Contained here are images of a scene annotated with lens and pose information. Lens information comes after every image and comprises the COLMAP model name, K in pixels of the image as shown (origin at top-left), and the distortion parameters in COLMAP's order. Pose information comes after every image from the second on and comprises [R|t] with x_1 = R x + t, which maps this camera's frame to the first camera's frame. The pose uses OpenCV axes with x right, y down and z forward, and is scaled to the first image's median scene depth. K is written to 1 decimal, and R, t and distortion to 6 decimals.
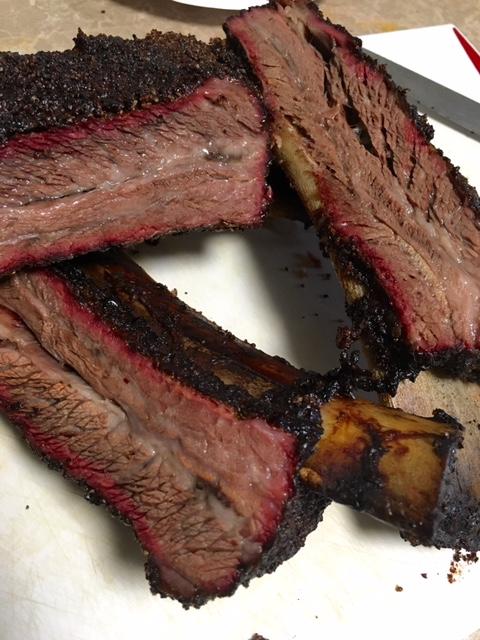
lens RADIAL K [[556.2, 0, 240.0], [0, 556.2, 320.0], [0, 0, 1]] dist [0.000924, -0.115745]
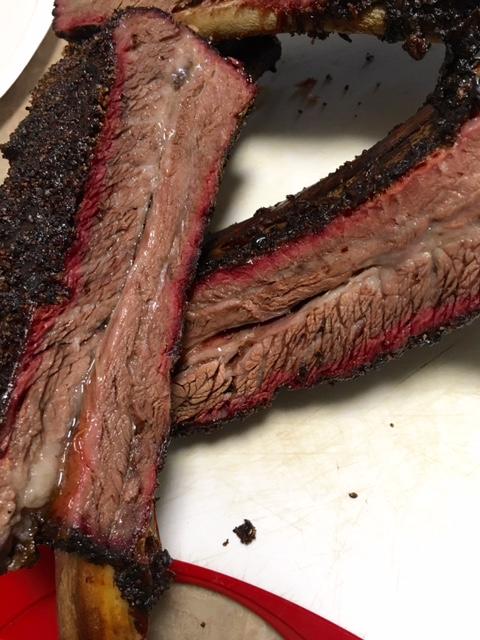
lens RADIAL K [[556.2, 0, 240.0], [0, 556.2, 320.0], [0, 0, 1]] dist [0.000924, -0.115745]
pose [[0.502435, -0.855954, -0.122077, -0.266932], [0.861332, 0.507805, -0.015514, 0.027605], [0.075270, -0.097354, 0.992399, 0.010892]]
